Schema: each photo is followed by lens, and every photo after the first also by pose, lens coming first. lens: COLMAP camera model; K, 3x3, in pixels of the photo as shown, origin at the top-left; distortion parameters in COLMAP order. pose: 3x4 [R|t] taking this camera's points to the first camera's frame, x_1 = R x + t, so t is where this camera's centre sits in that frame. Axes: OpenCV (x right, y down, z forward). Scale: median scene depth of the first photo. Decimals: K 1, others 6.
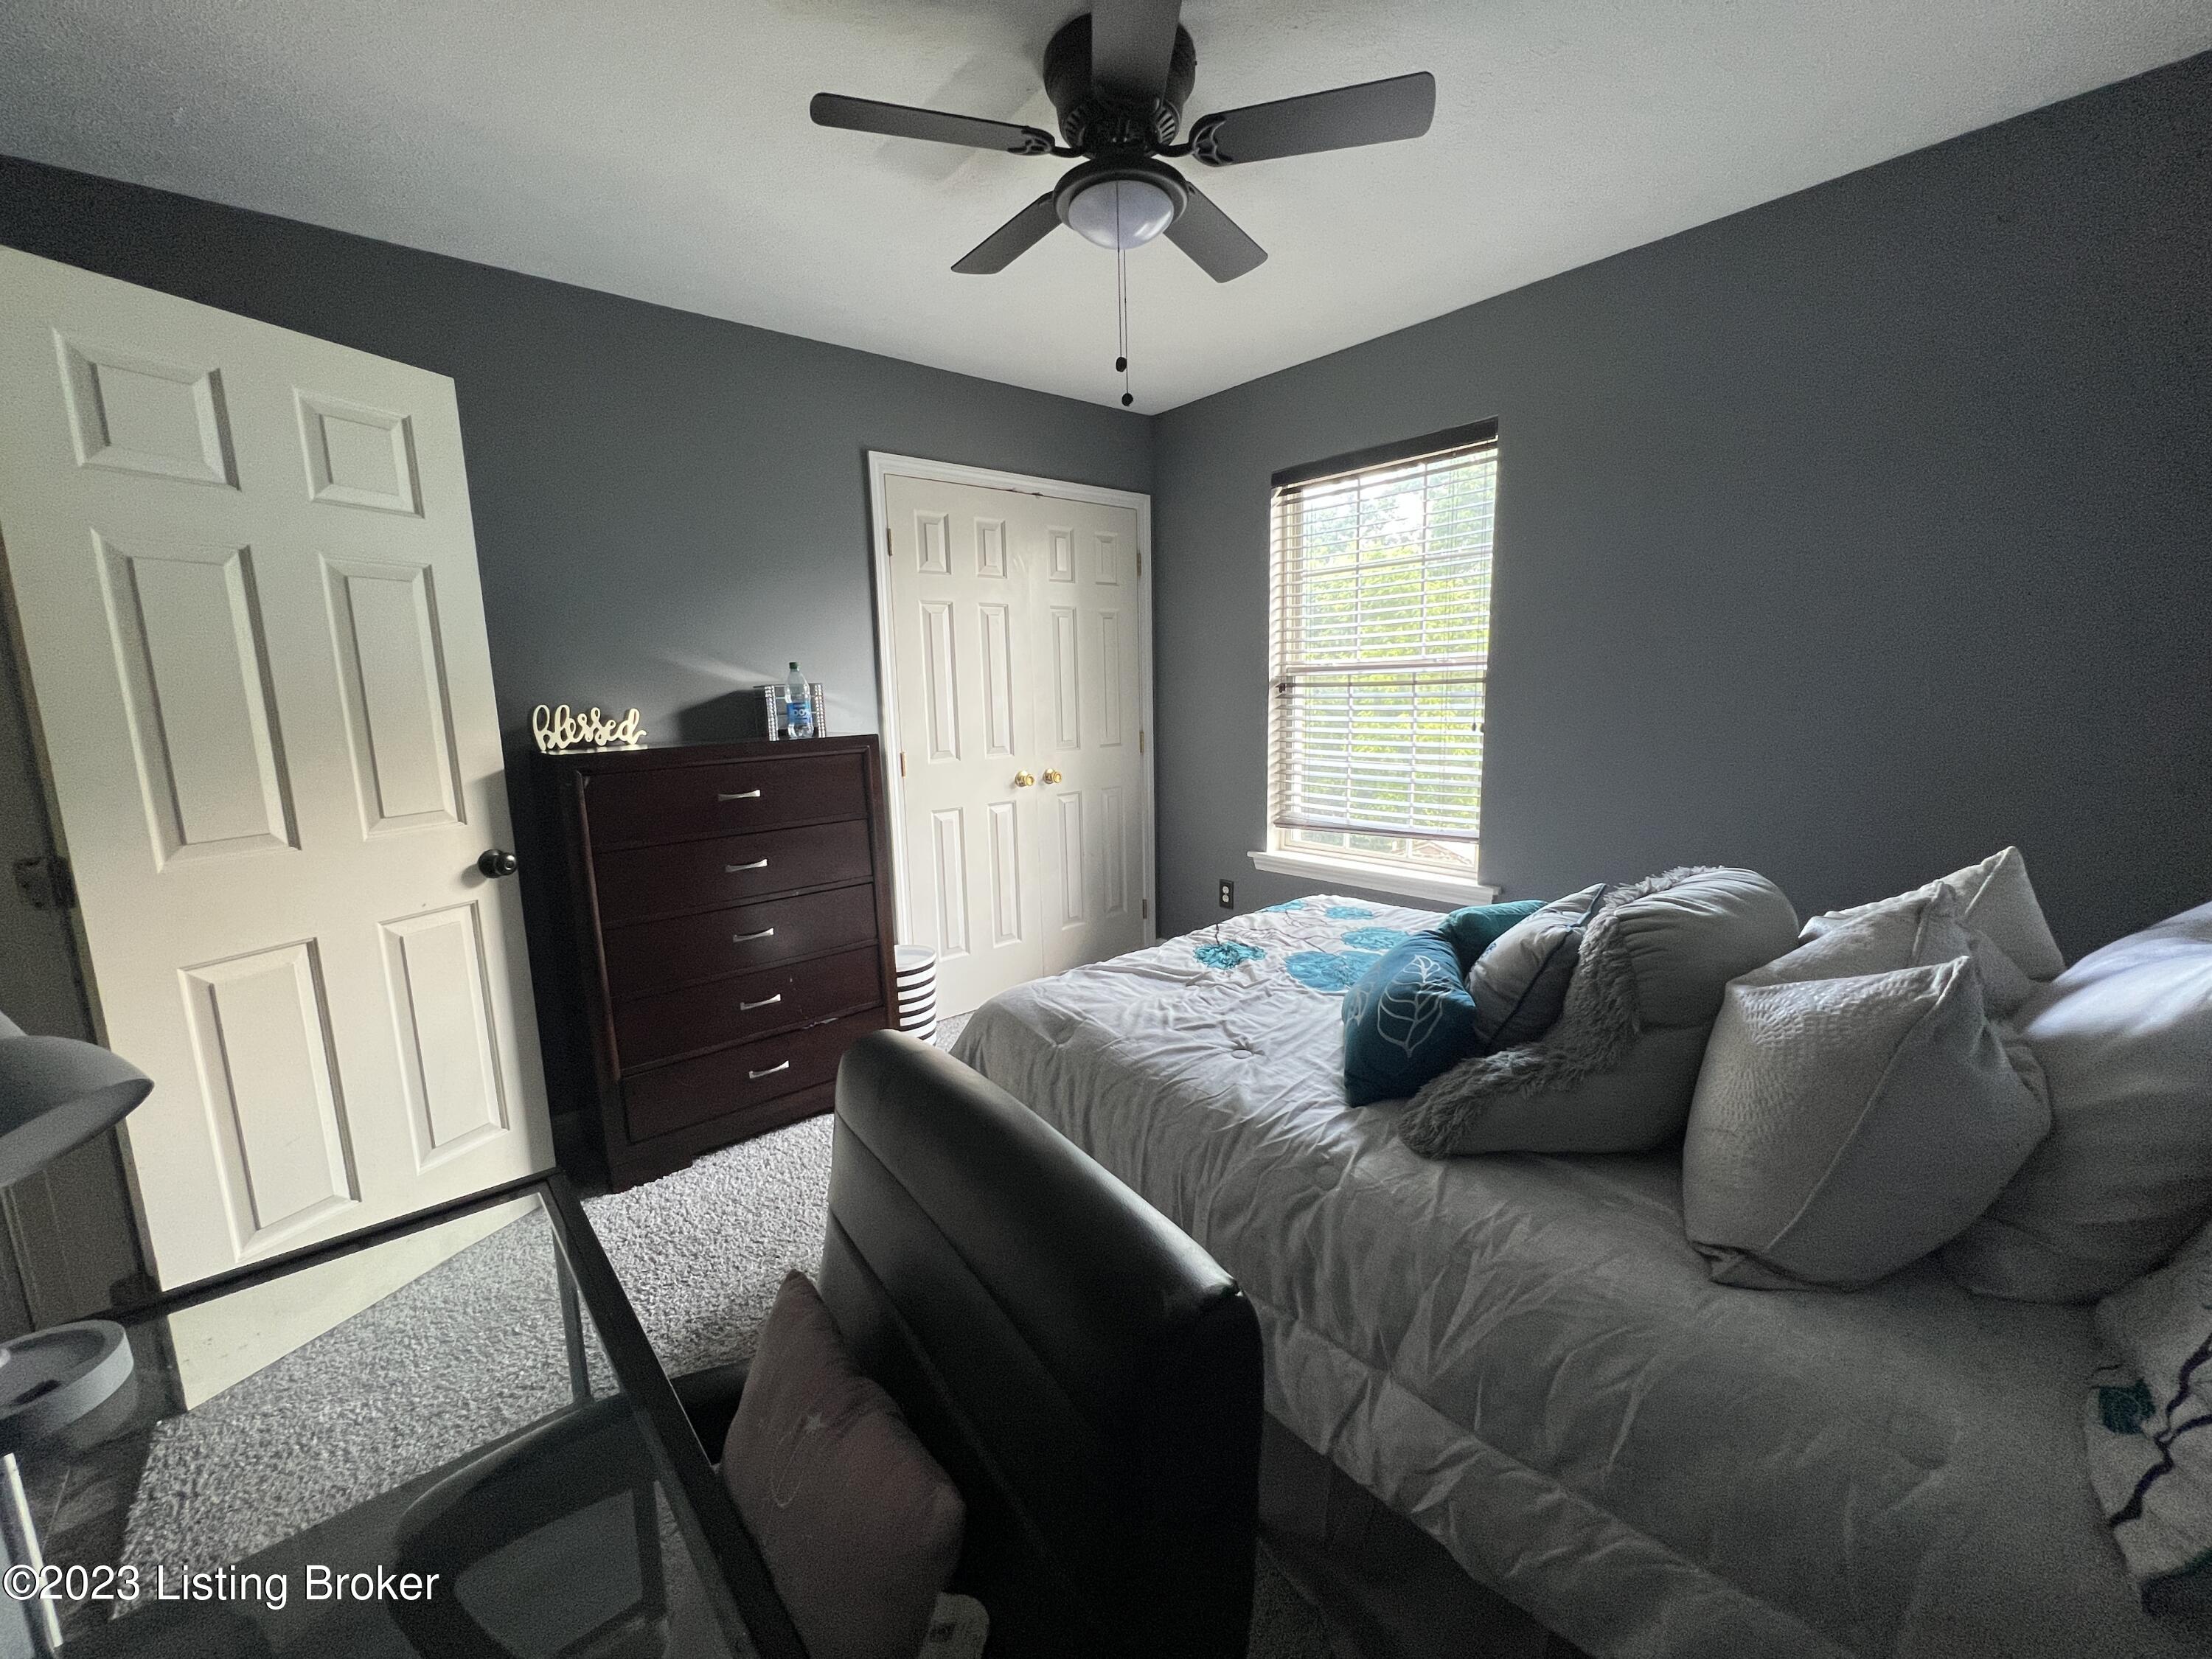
lens RADIAL K [[886.4, 0, 1100.2], [0, 886.4, 829.9], [0, 0, 1]] dist [-0.004730, 0.000766]
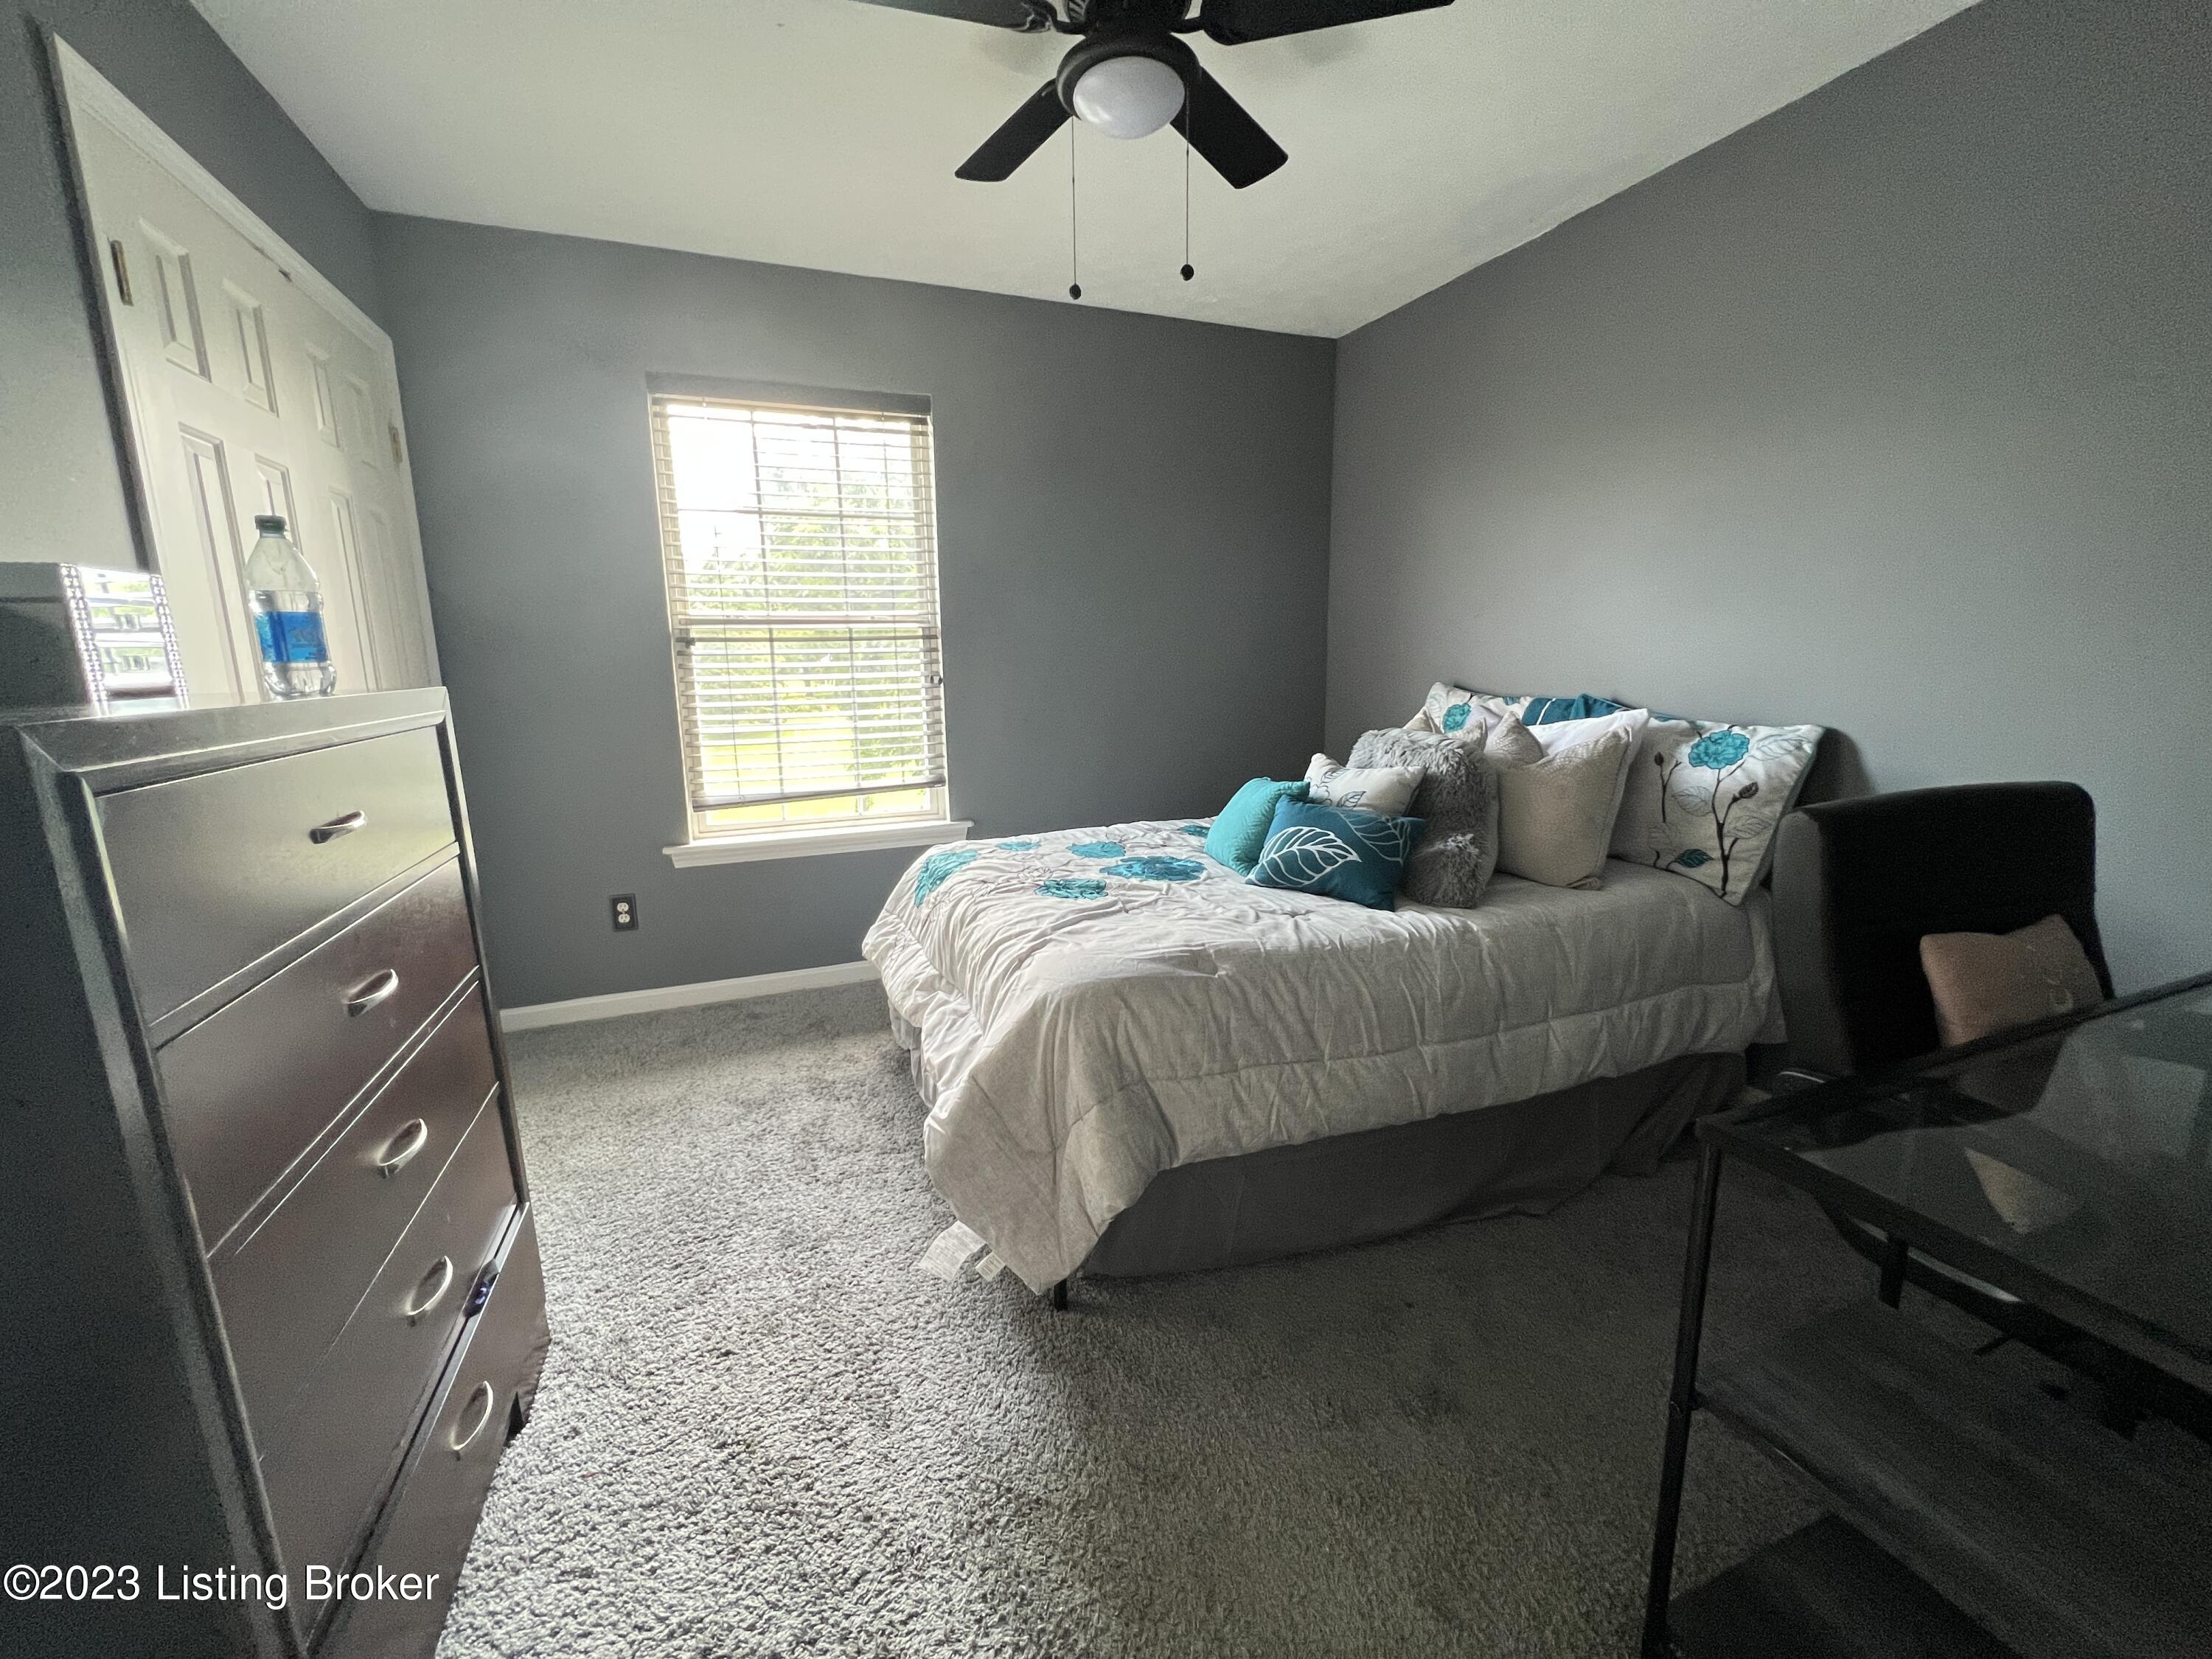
lens RADIAL K [[886.4, 0, 1102.1], [0, 886.4, 831.0], [0, 0, 1]] dist [-0.004730, 0.000766]
pose [[0.333334, -0.159717, 0.929182, -0.523116], [0.159931, 0.980842, 0.111223, -0.019817], [-0.929145, 0.111531, 0.352491, 0.416524]]
